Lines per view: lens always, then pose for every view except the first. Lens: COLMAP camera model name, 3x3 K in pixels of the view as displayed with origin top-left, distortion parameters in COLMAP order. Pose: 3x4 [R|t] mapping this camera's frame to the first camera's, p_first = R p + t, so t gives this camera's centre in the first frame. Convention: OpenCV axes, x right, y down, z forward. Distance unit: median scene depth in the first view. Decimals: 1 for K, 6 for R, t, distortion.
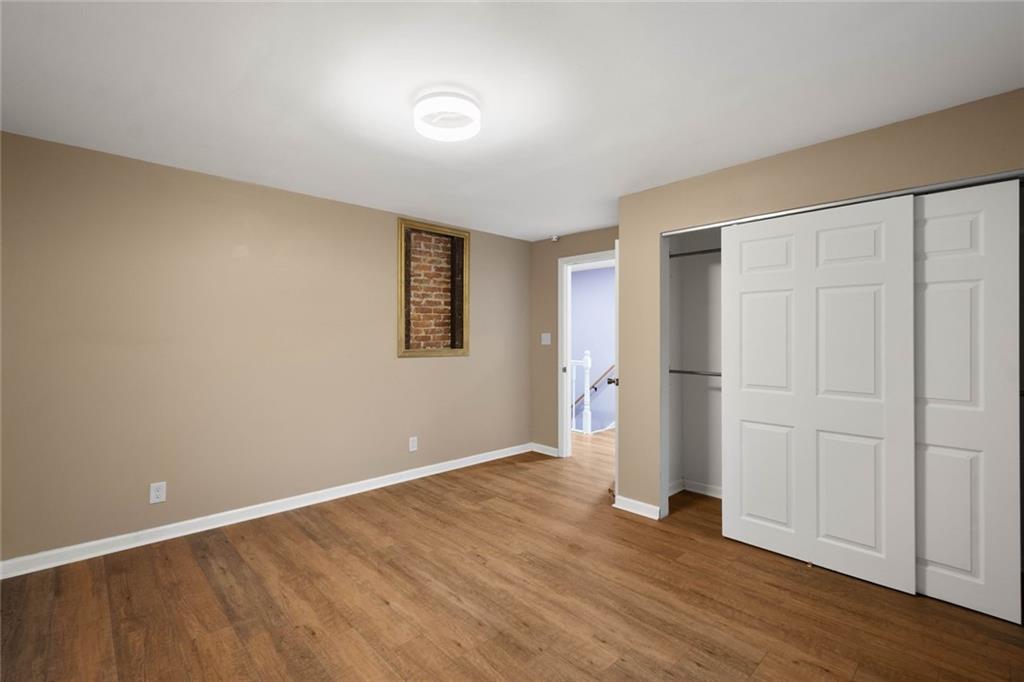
lens RADIAL K [[457.1, 0, 509.2], [0, 457.1, 337.6], [0, 0, 1]] dist [-0.000979, -0.000732]
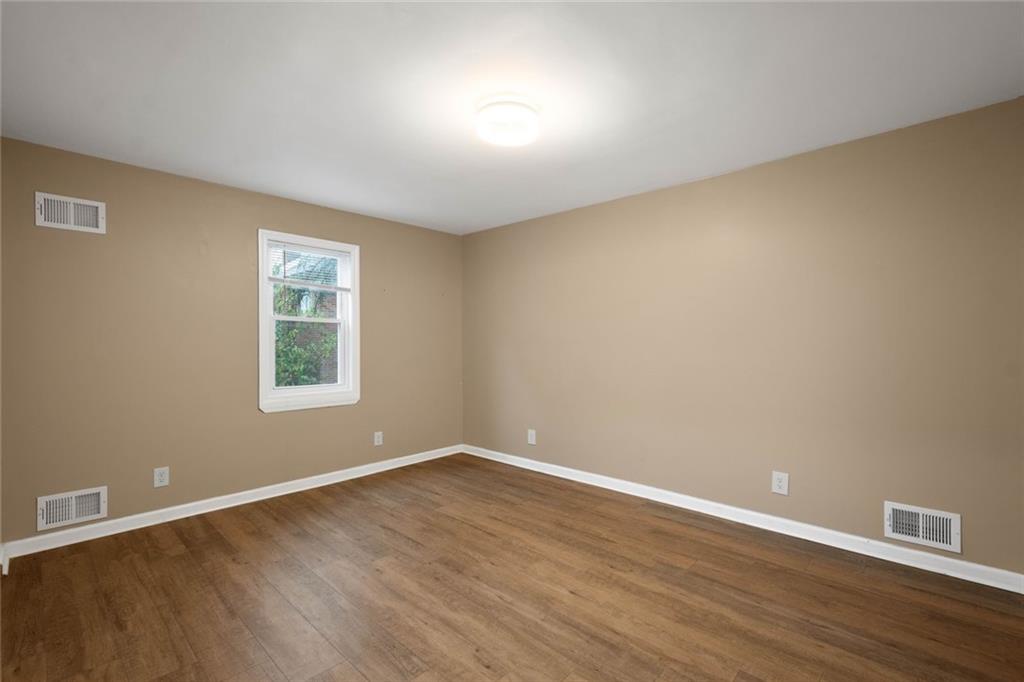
lens RADIAL K [[457.1, 0, 509.2], [0, 457.1, 337.6], [0, 0, 1]] dist [-0.000979, -0.000732]
pose [[-0.998700, 0.000382, -0.050977, -0.076352], [0.000872, 0.999954, -0.009591, 0.033286], [0.050971, -0.009623, -0.998654, 1.918005]]
